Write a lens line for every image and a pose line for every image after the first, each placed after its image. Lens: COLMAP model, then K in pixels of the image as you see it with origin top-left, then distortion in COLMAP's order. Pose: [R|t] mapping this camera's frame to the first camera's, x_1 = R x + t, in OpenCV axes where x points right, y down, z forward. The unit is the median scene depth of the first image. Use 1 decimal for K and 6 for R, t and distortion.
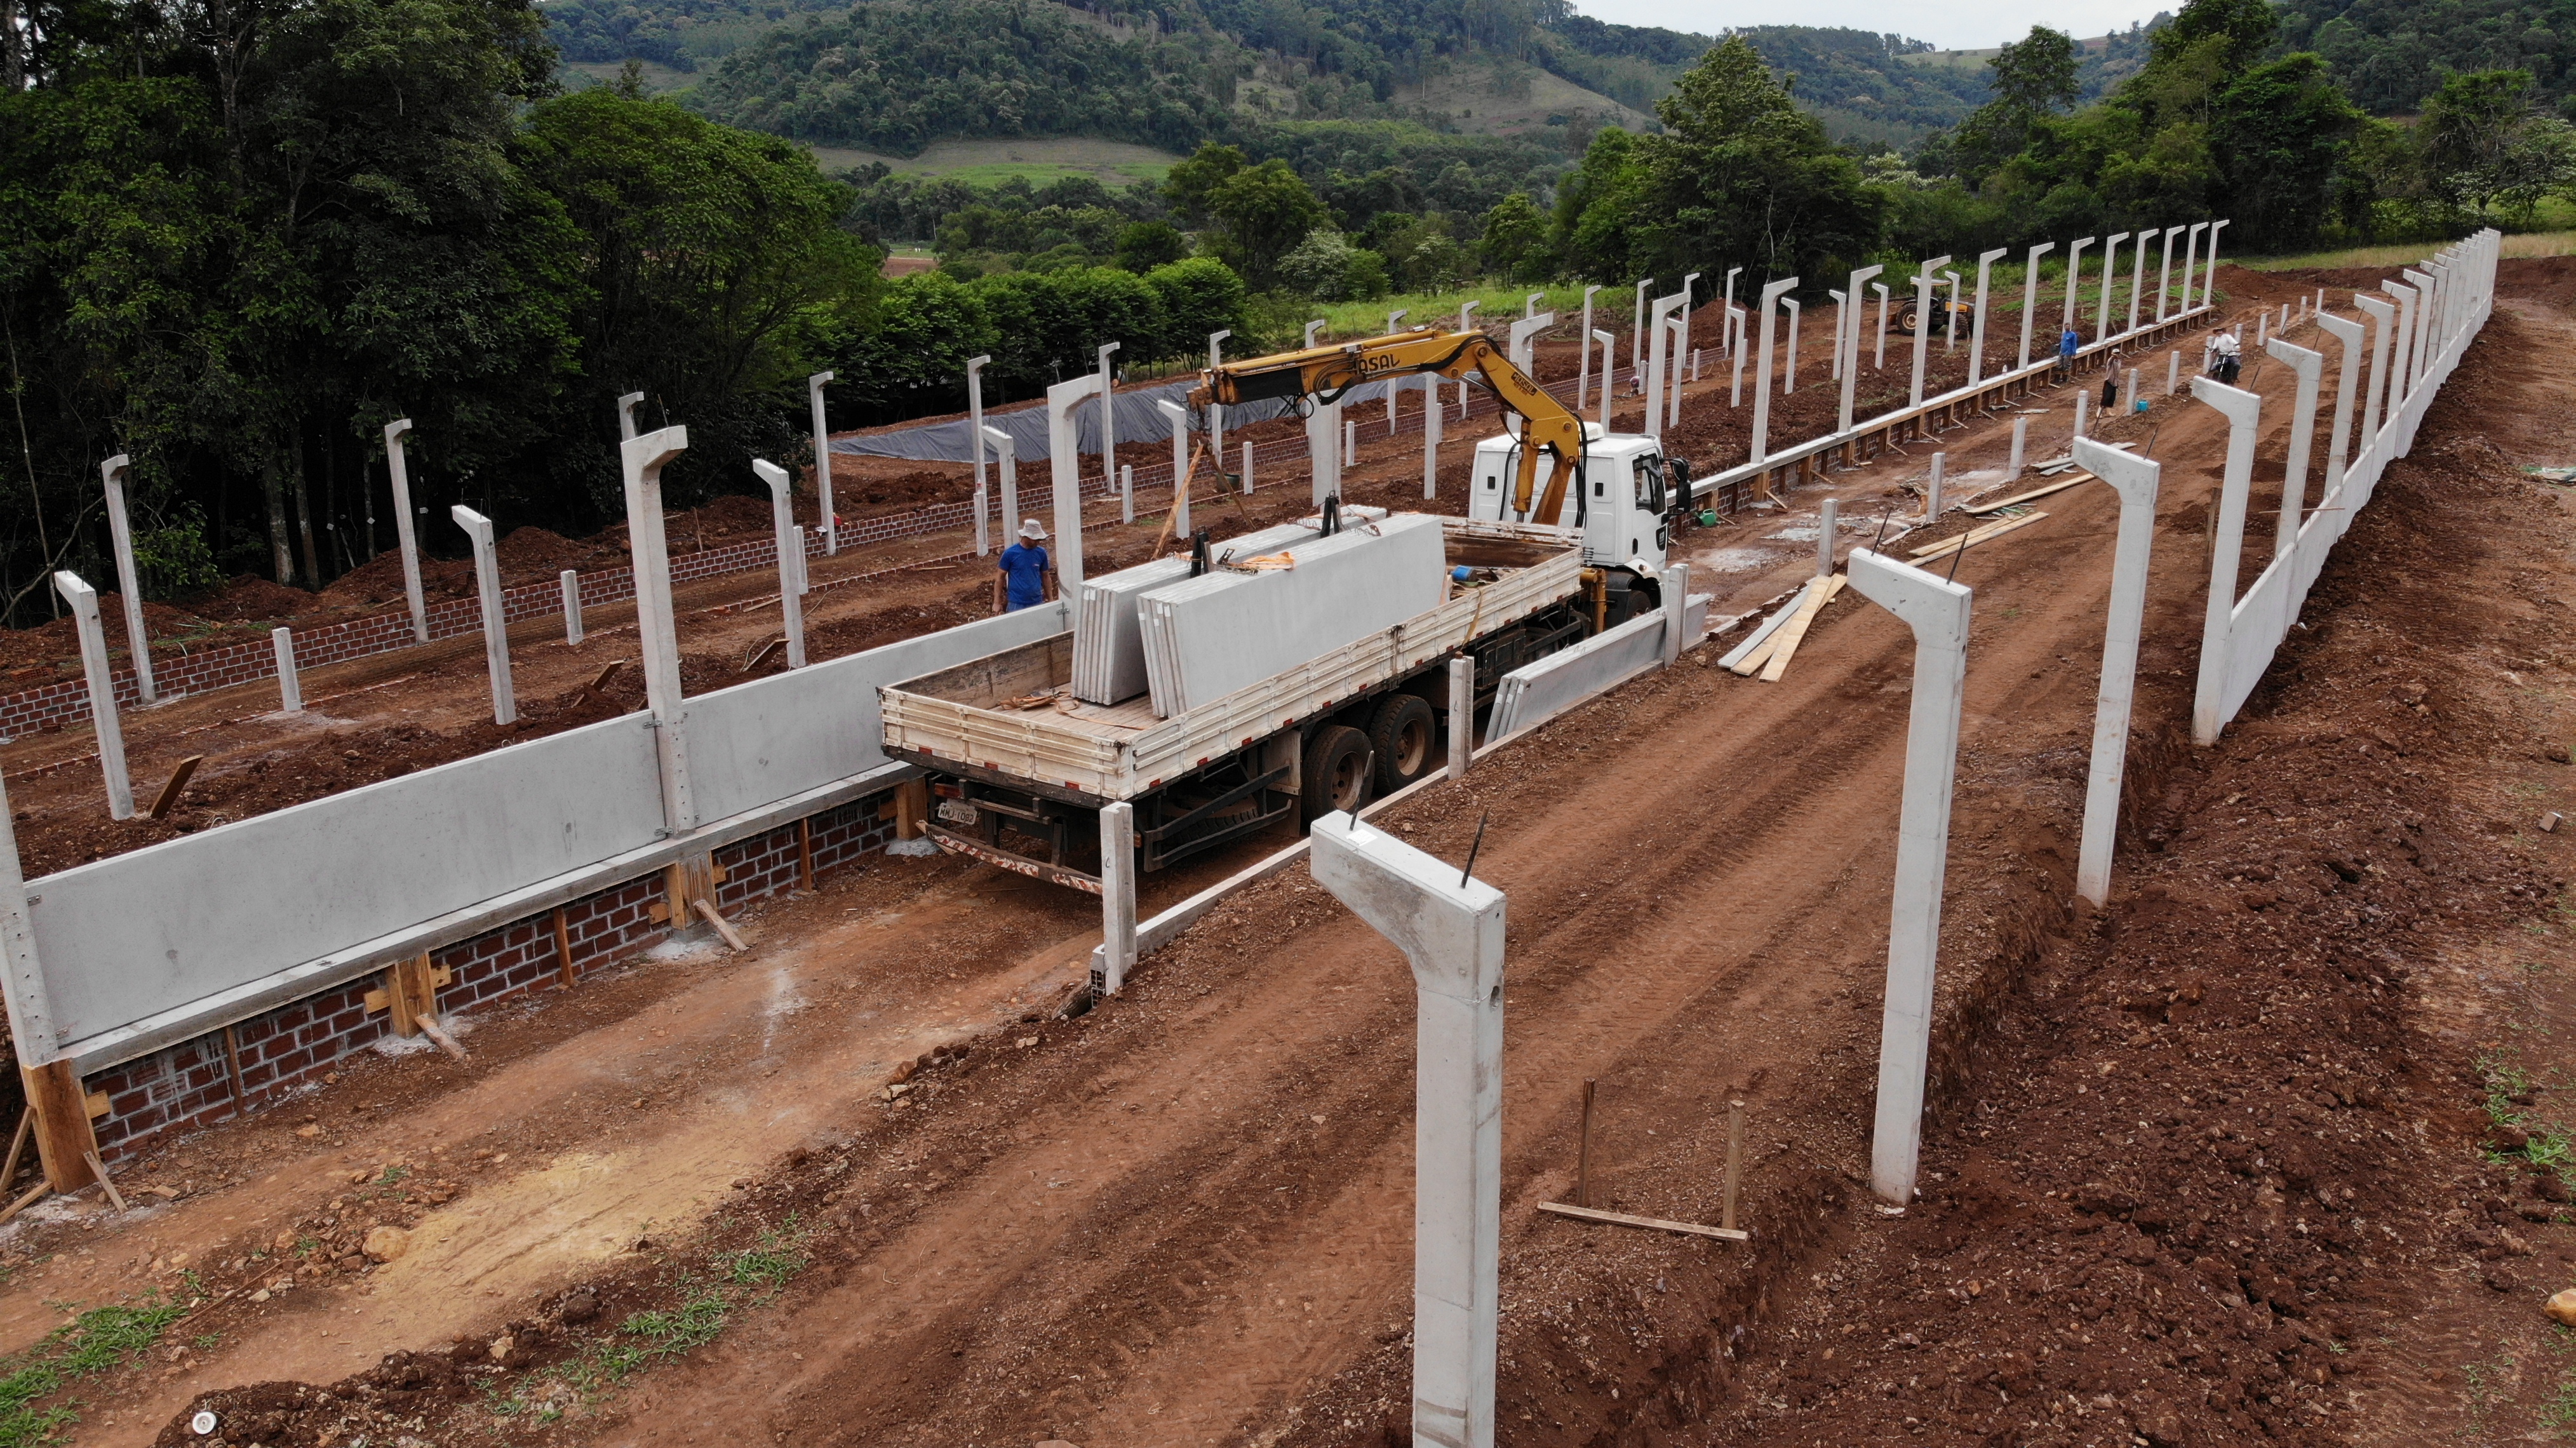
lens RADIAL K [[1847.7, 0, 1288.0], [0, 1847.7, 724.0], [0, 0, 1]] dist [0.032355, -0.104640]
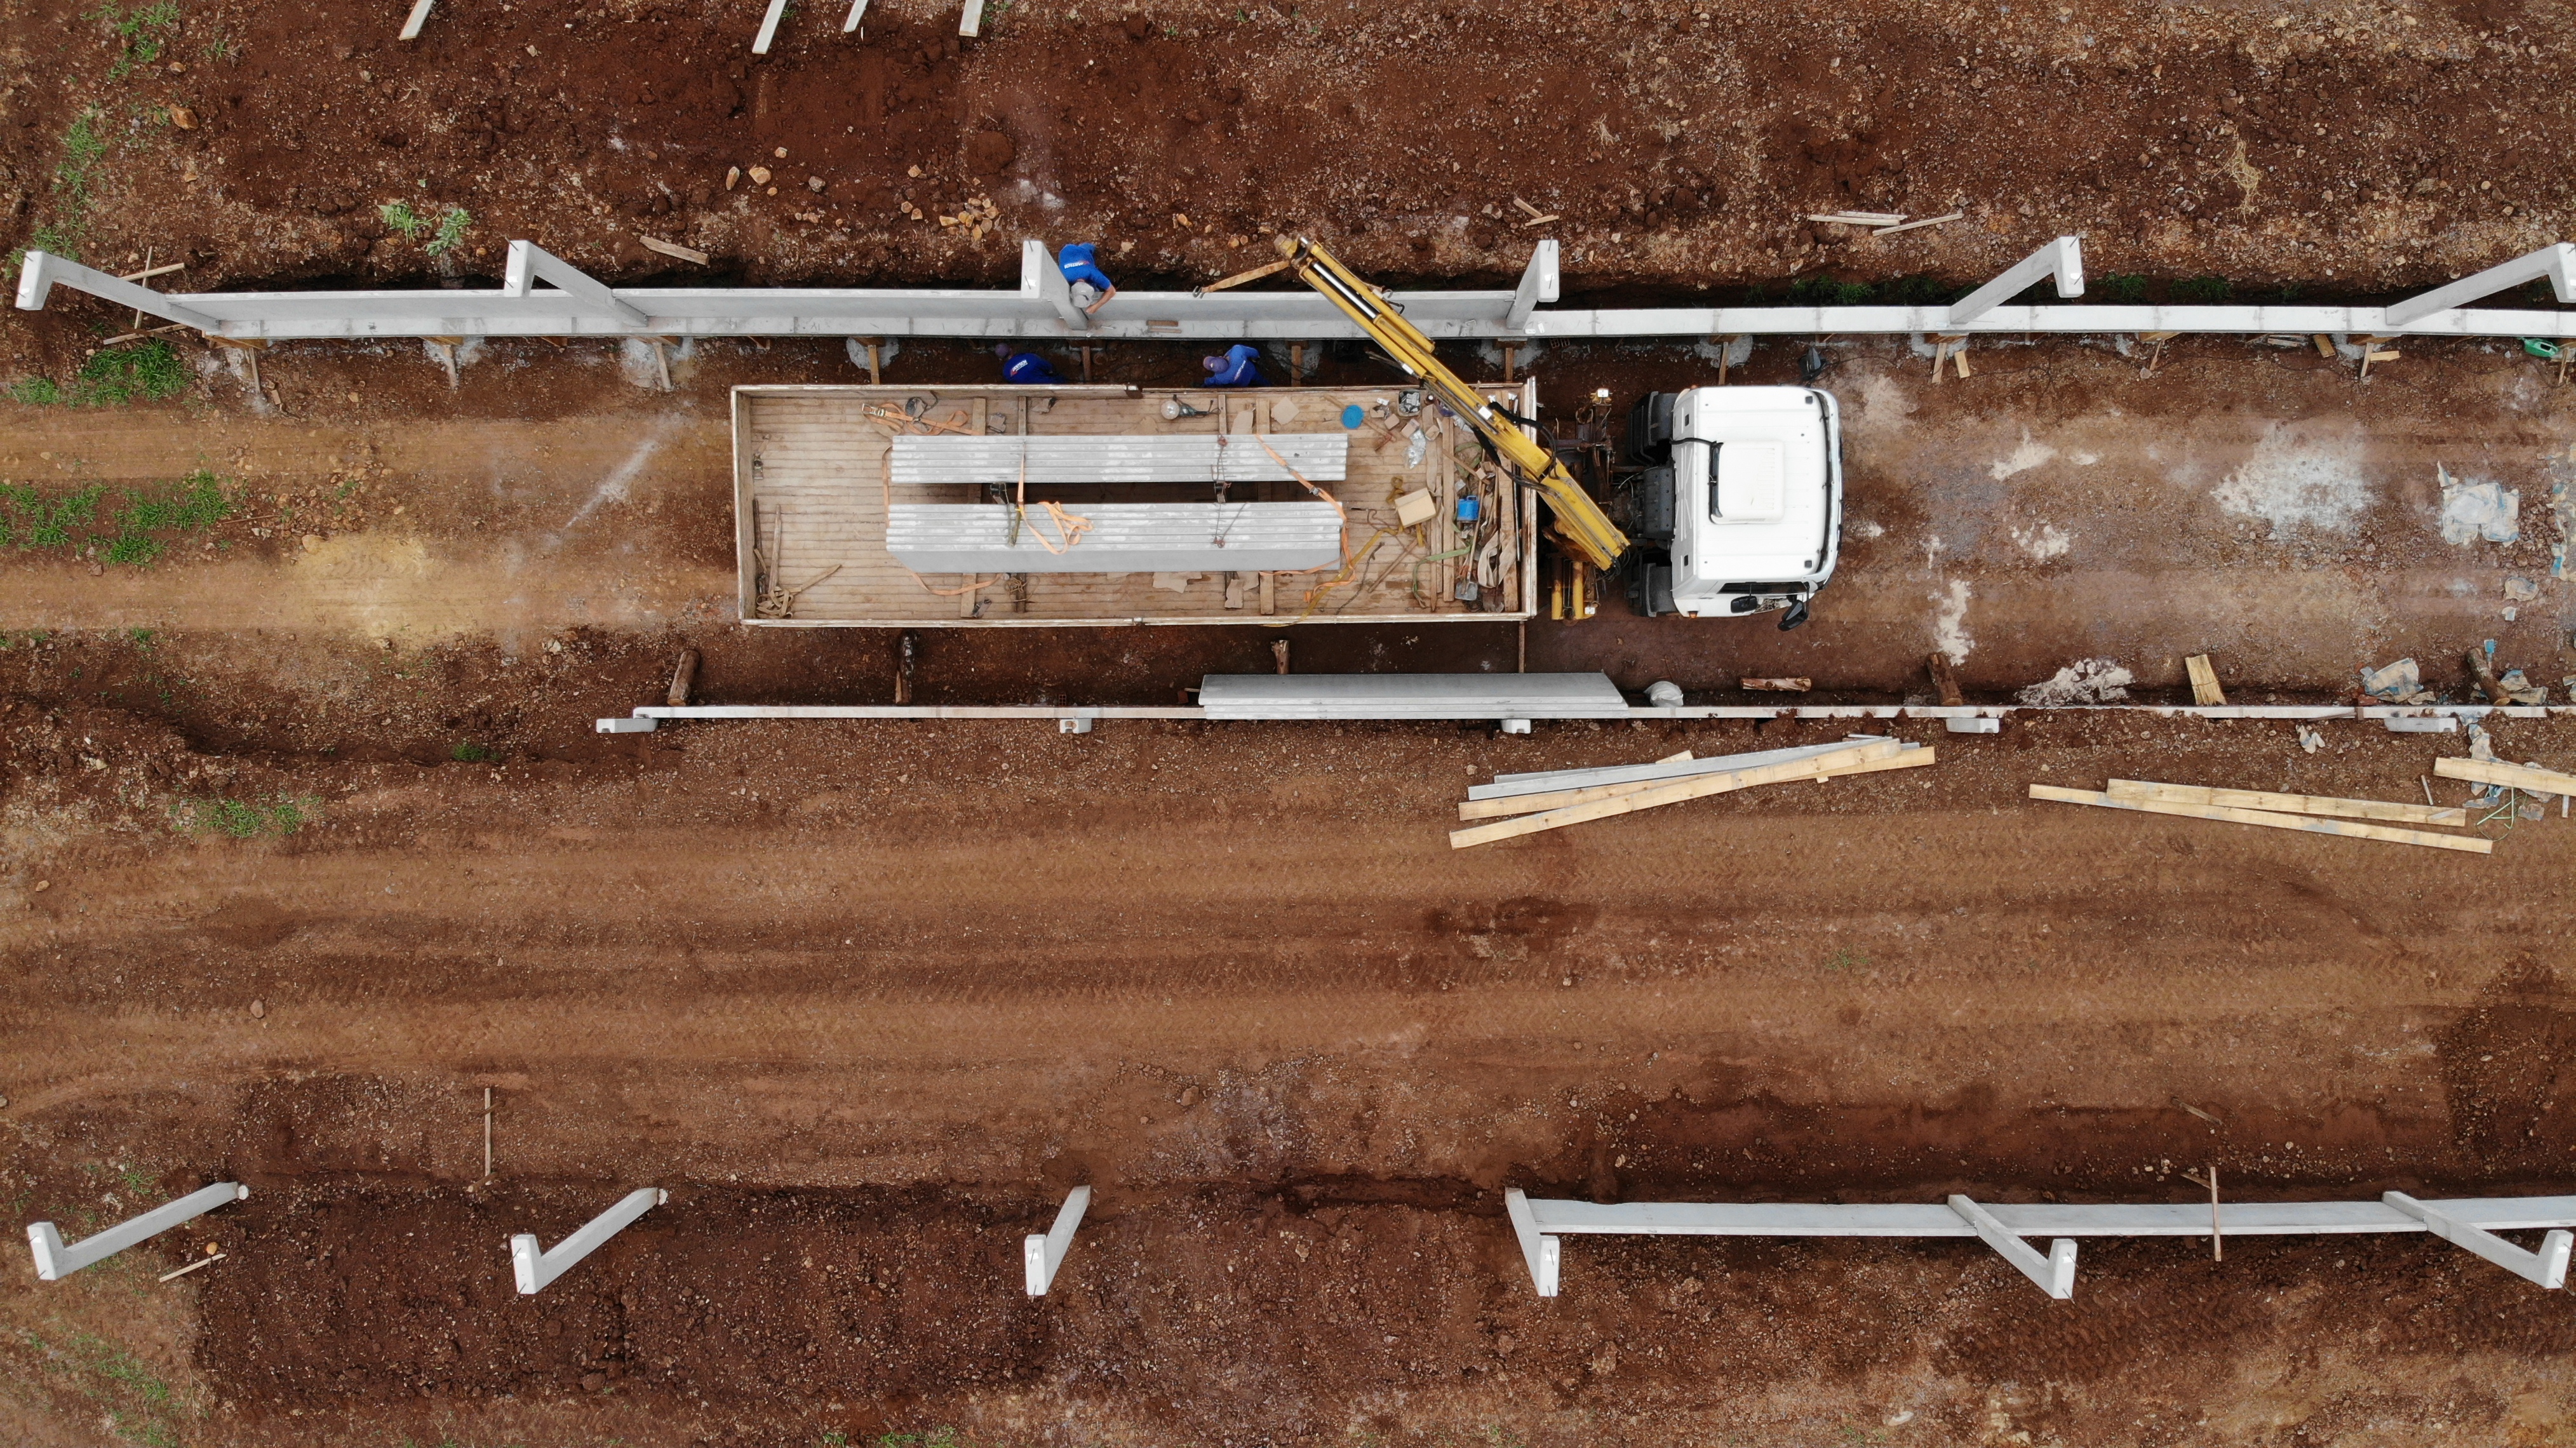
lens RADIAL K [[1887.2, 0, 1281.8], [0, 1887.2, 708.6], [0, 0, 1]] dist [0.177858, -0.414991]
pose [[0.562705, 0.826658, -0.000192, 0.141251], [-0.221792, 0.151197, 0.963300, -1.087215], [0.796349, -0.542011, 0.268425, 0.667862]]
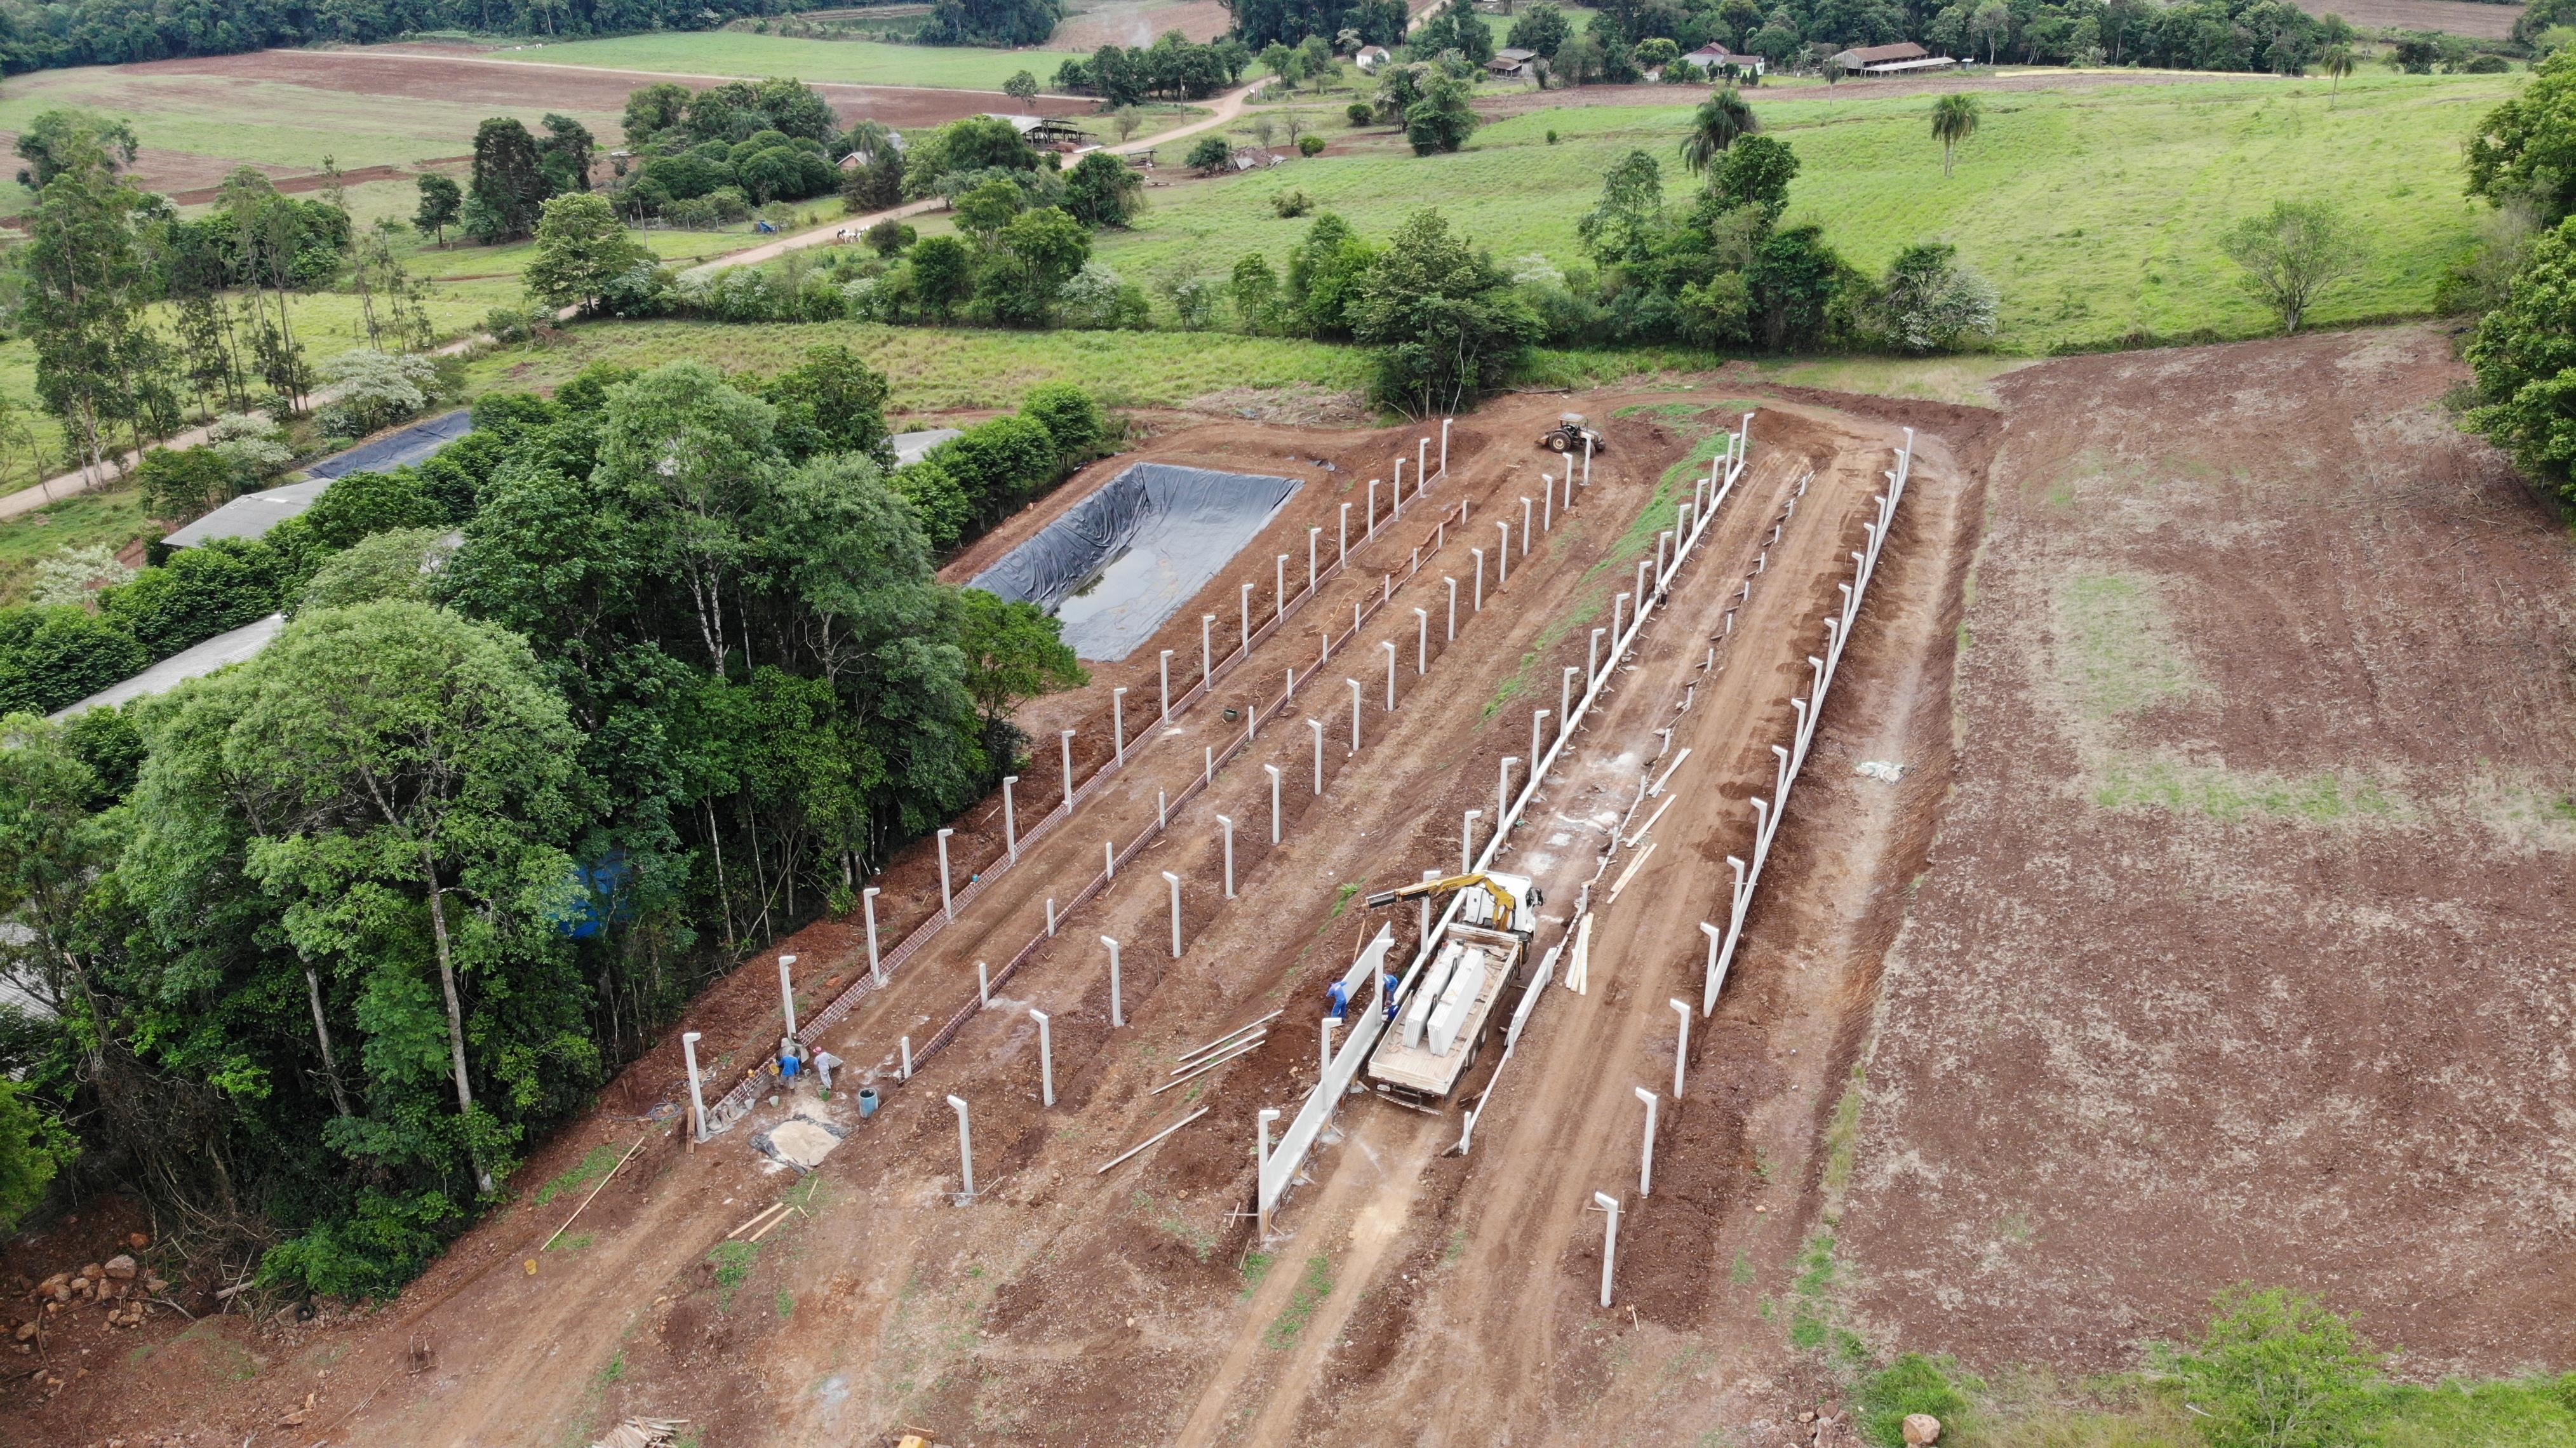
lens RADIAL K [[1887.2, 0, 1281.8], [0, 1887.2, 708.6], [0, 0, 1]] dist [0.177858, -0.414991]
pose [[0.977621, -0.078197, 0.195298, -0.872659], [0.048388, 0.987042, 0.152991, -1.060389], [-0.204731, -0.140117, 0.968737, -2.065569]]
